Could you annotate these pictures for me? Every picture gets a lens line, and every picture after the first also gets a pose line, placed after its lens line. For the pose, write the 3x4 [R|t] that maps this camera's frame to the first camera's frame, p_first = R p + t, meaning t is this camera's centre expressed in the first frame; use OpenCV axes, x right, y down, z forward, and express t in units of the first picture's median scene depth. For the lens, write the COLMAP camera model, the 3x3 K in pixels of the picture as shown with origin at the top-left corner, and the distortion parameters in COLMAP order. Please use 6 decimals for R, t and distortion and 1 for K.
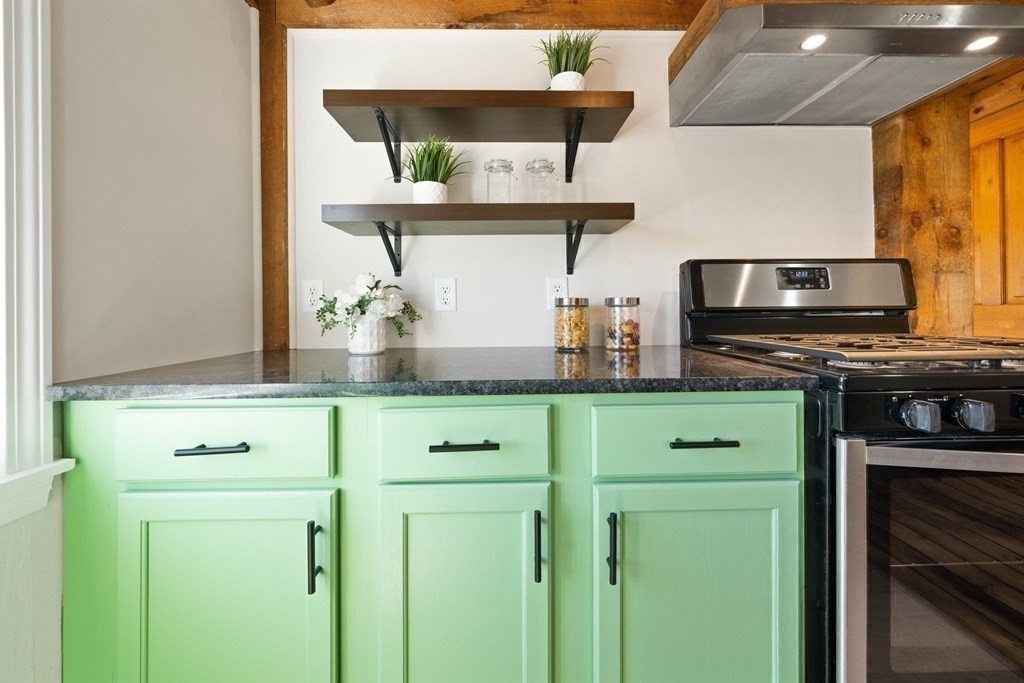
lens RADIAL K [[376.2, 0, 514.0], [0, 376.2, 309.9], [0, 0, 1]] dist [-0.001307, -0.000148]
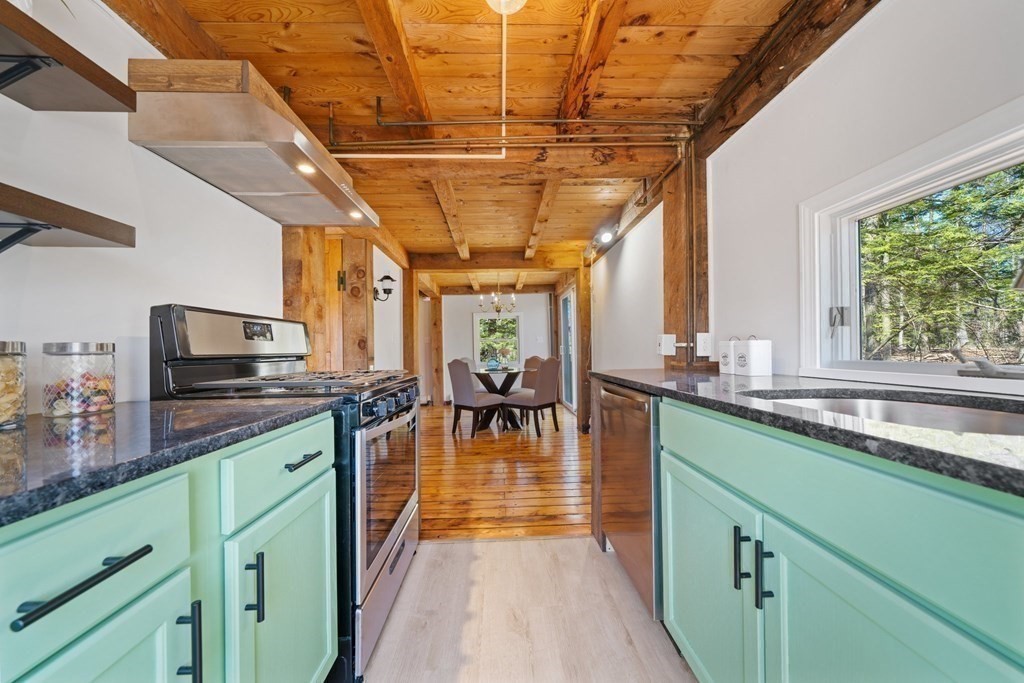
lens RADIAL K [[349.1, 0, 513.8], [0, 349.1, 346.4], [0, 0, 1]] dist [-0.001580, -0.000154]
pose [[-0.004255, 0.017957, 0.999830, -0.394541], [0.017399, 0.999689, -0.017880, 0.001265], [-0.999840, 0.017320, -0.004566, 0.166302]]
